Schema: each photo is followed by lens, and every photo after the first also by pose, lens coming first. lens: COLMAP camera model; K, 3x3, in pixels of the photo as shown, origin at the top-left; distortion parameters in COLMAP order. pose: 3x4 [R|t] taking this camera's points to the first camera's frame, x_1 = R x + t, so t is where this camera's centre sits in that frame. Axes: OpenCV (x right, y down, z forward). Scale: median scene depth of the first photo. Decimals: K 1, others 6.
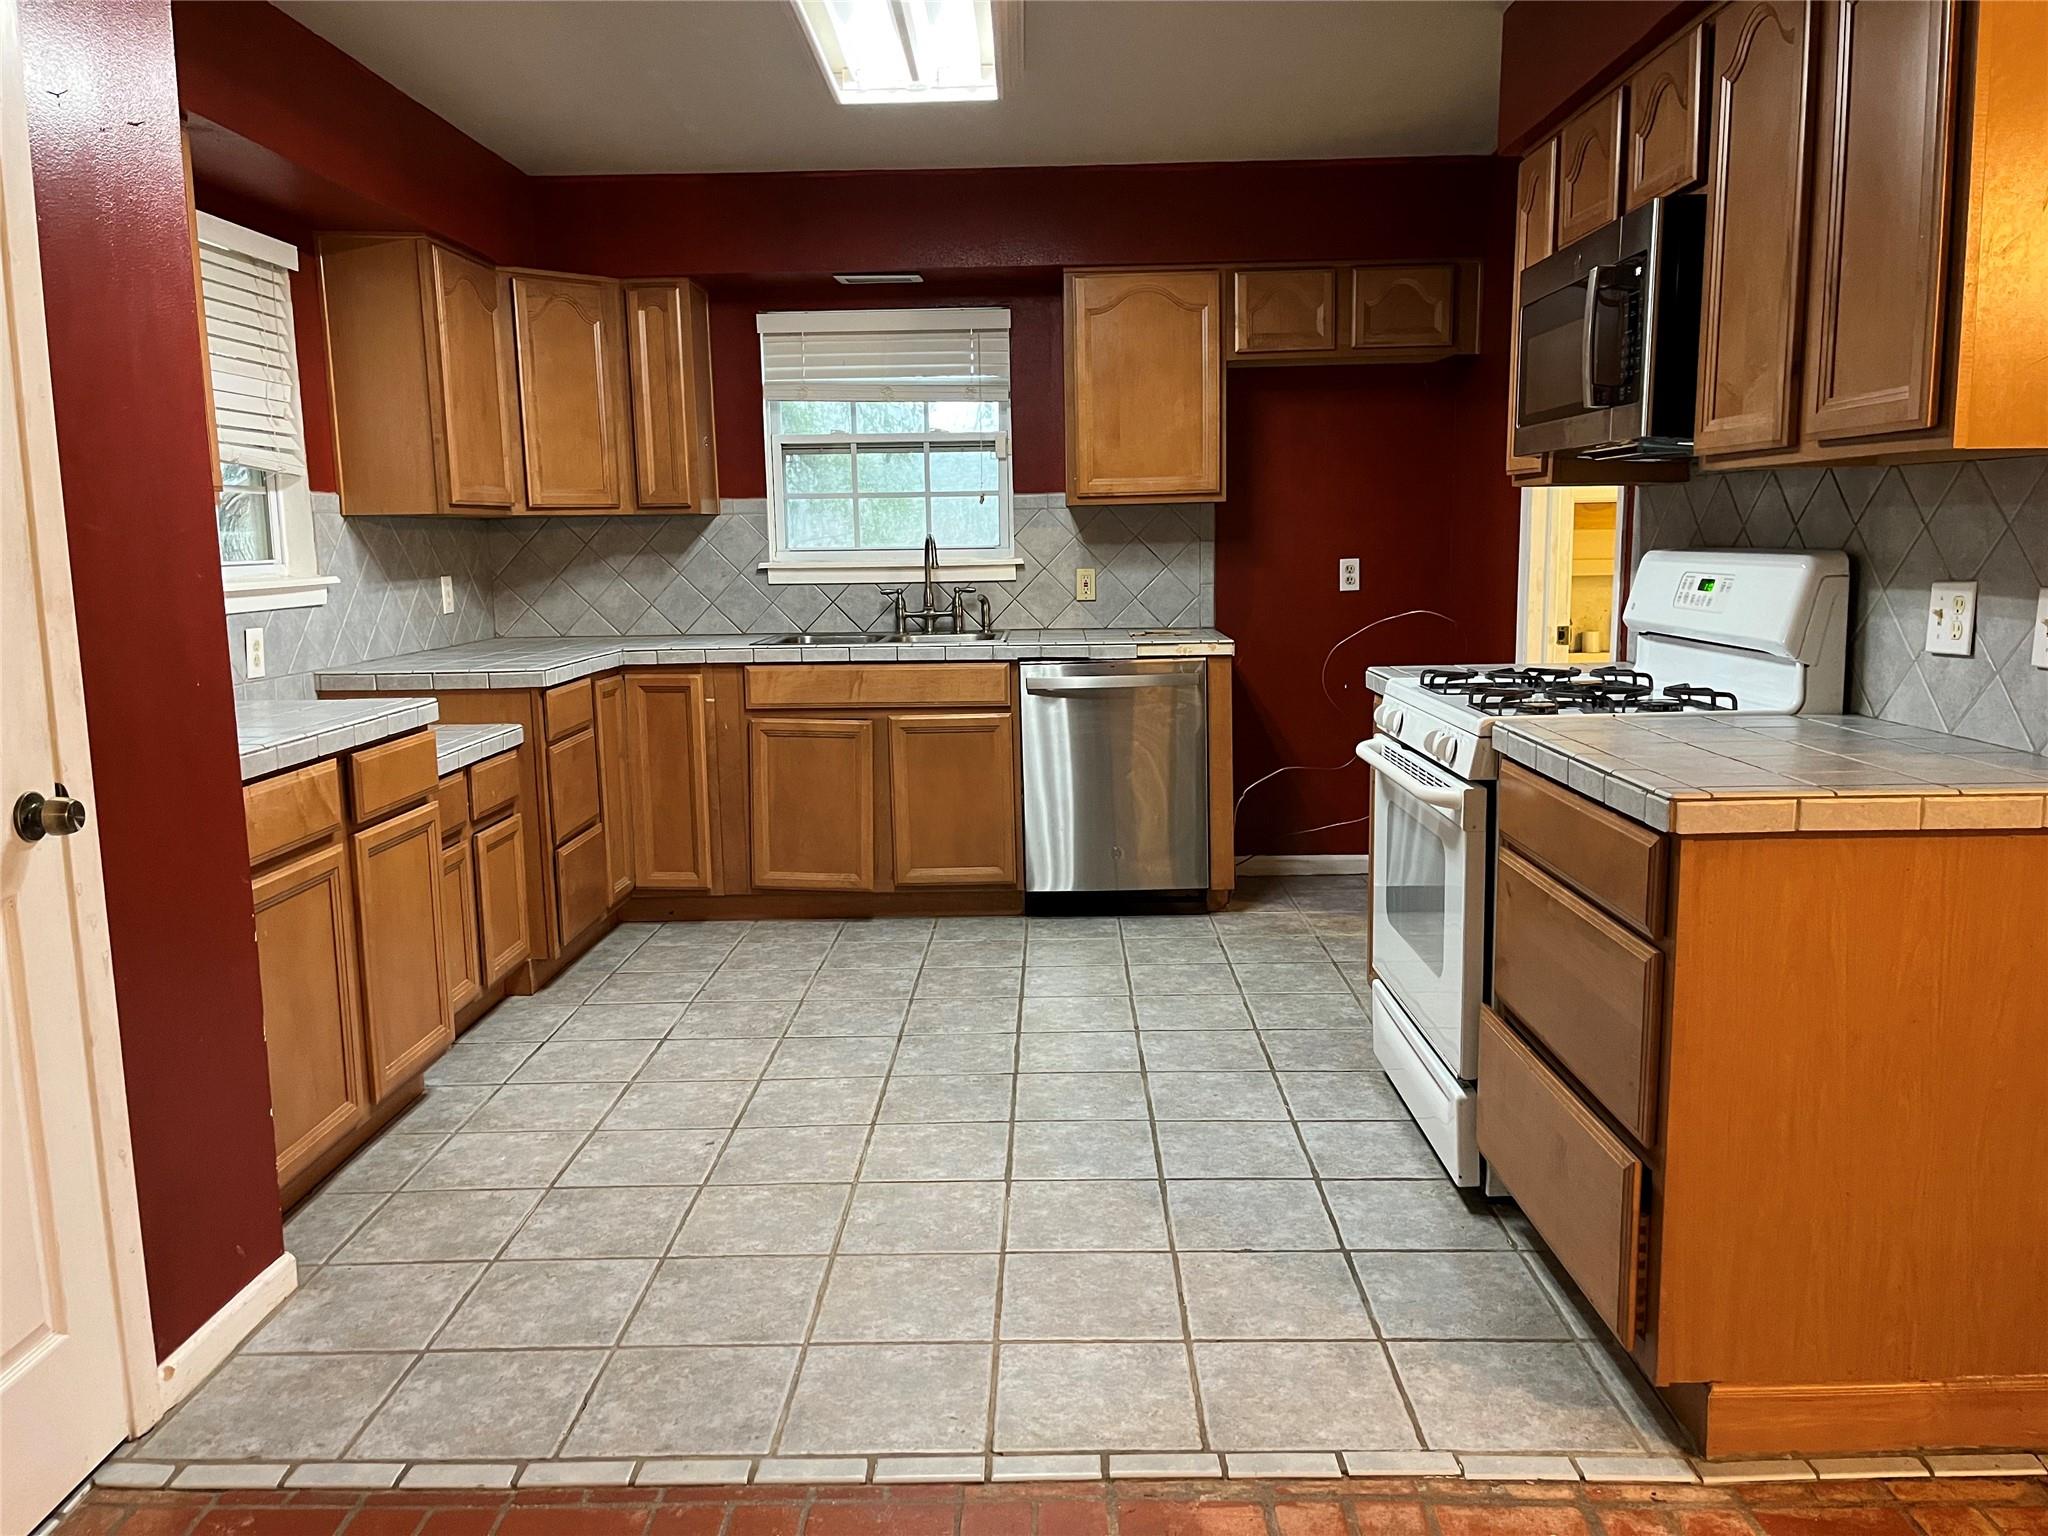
lens RADIAL K [[1545.4, 0, 1041.1], [0, 1545.4, 775.5], [0, 0, 1]] dist [0.029615, -0.035047]
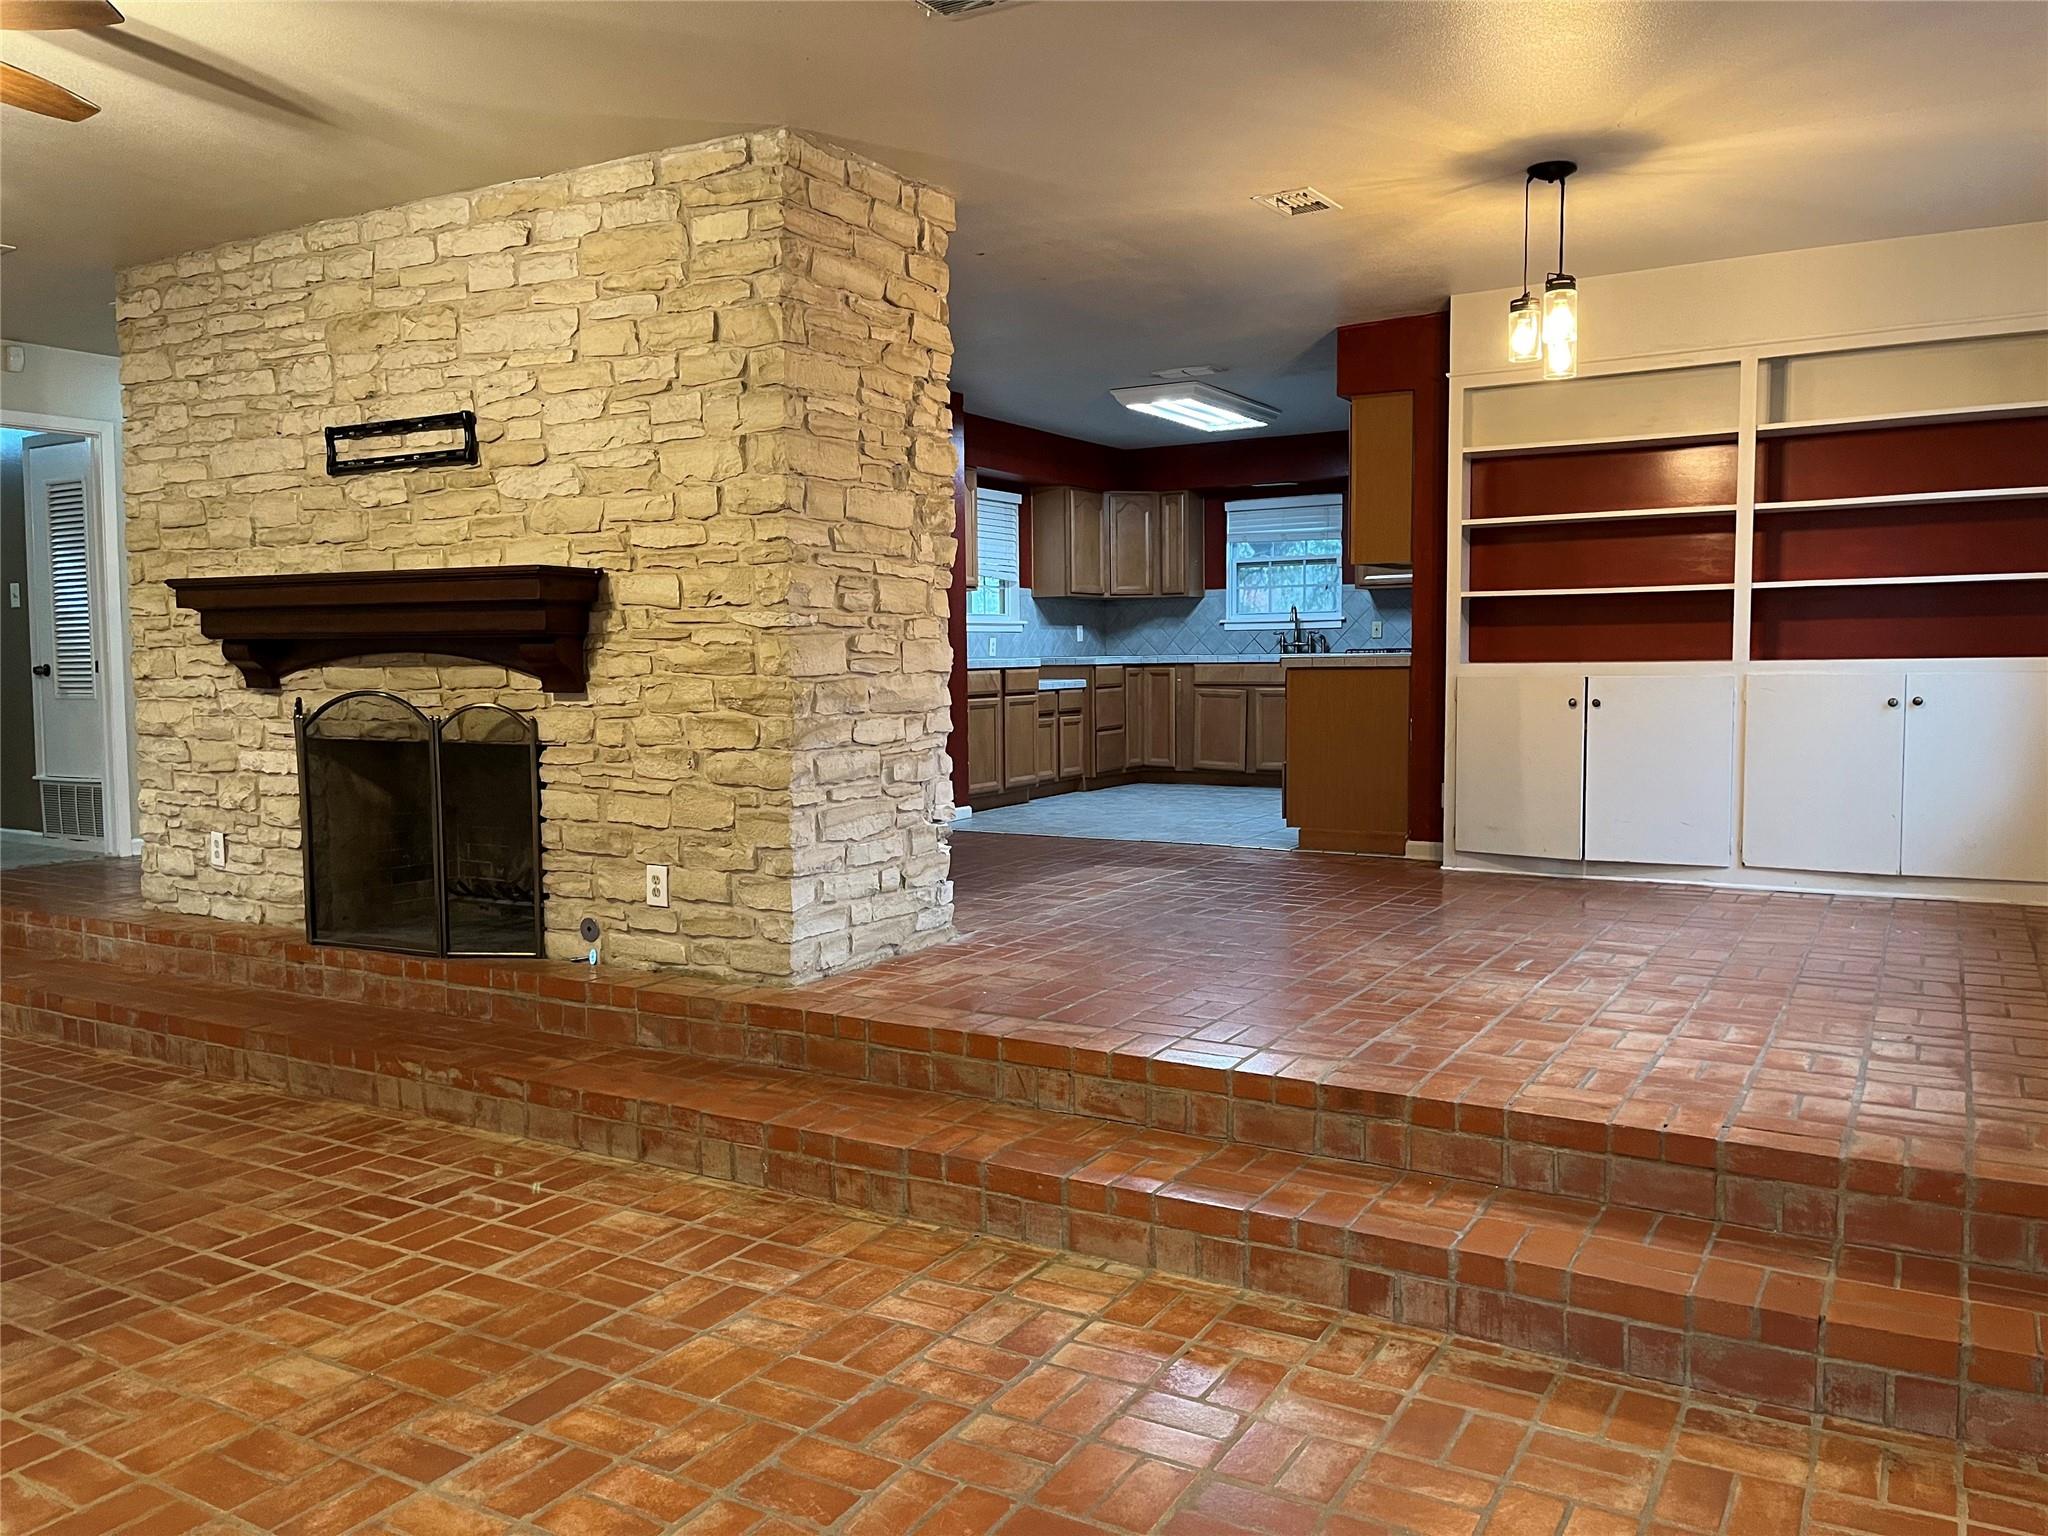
lens RADIAL K [[1545.4, 0, 1014.7], [0, 1545.4, 760.4], [0, 0, 1]] dist [0.029615, -0.035047]
pose [[0.865551, 0.040329, -0.499195, 0.699391], [-0.078584, 0.995342, -0.055845, 0.210687], [0.494618, 0.087565, 0.864688, -1.025975]]
